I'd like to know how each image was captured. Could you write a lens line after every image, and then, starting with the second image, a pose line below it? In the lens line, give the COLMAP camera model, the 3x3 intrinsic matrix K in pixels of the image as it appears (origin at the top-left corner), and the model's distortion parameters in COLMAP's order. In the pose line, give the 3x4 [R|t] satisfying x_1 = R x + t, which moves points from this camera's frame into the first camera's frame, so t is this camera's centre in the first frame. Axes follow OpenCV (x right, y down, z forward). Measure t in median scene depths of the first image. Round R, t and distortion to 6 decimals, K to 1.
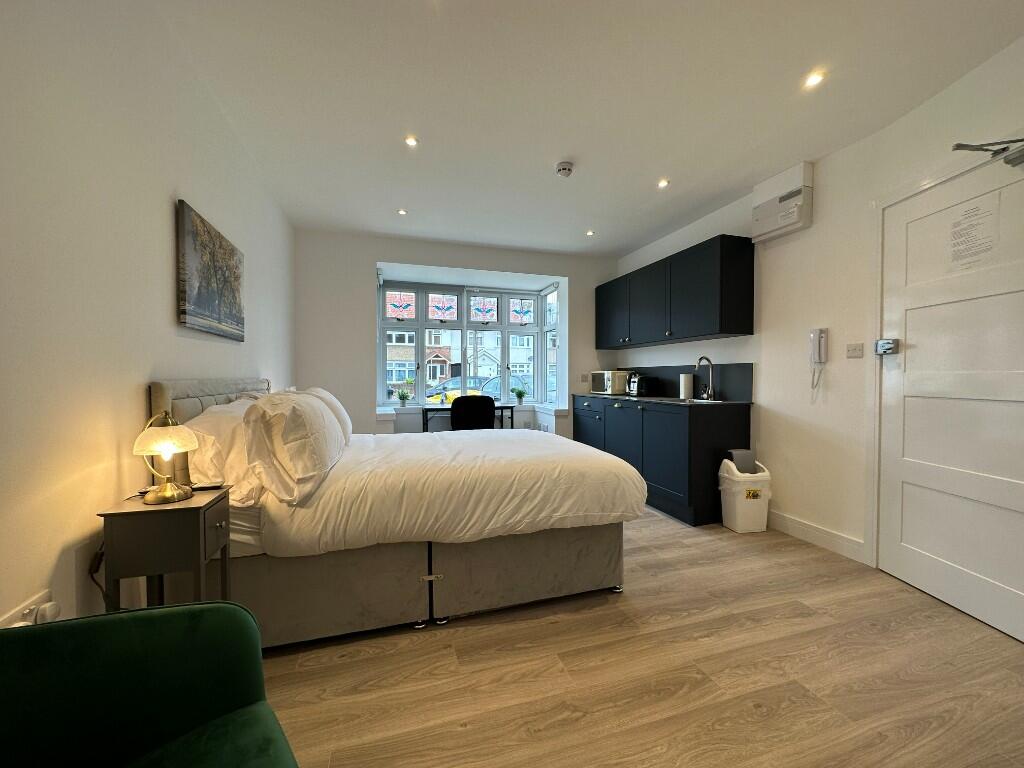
lens RADIAL K [[407.0, 0, 512.0], [0, 407.0, 384.0], [0, 0, 1]] dist [-0.001368, 0.000112]
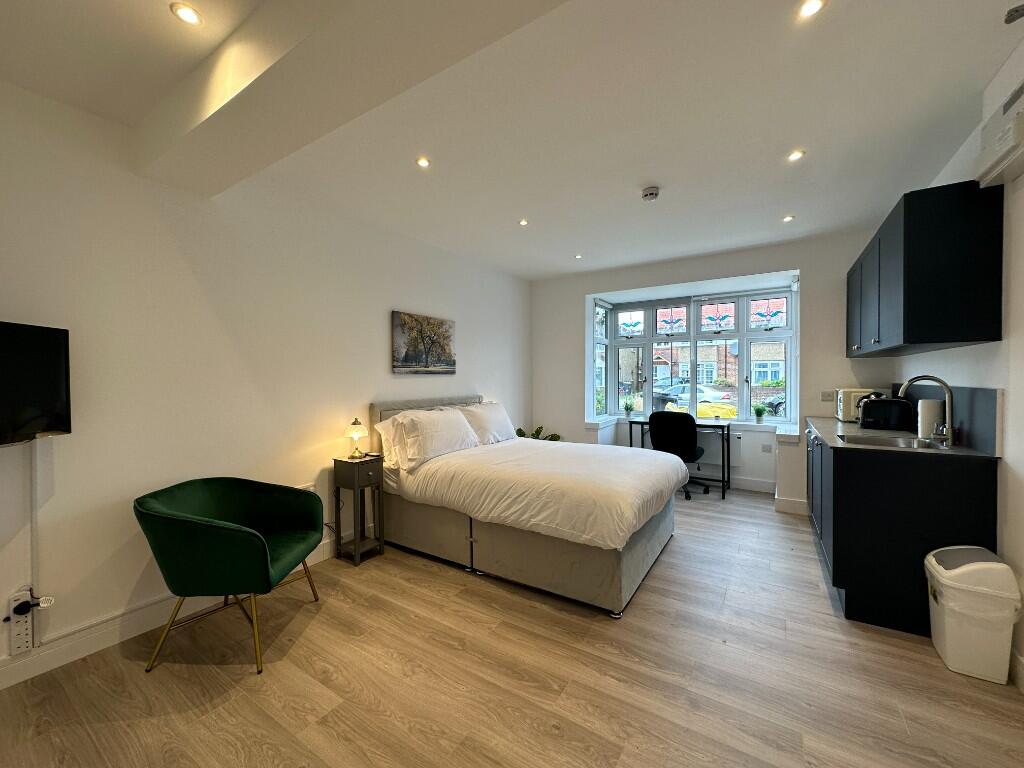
lens RADIAL K [[407.0, 0, 512.0], [0, 407.0, 384.0], [0, 0, 1]] dist [-0.001368, 0.000112]
pose [[0.642548, 0.007844, -0.766205, 0.931953], [-0.007313, 0.999965, 0.004105, -0.089821], [0.766211, 0.002966, 0.642583, 0.141208]]
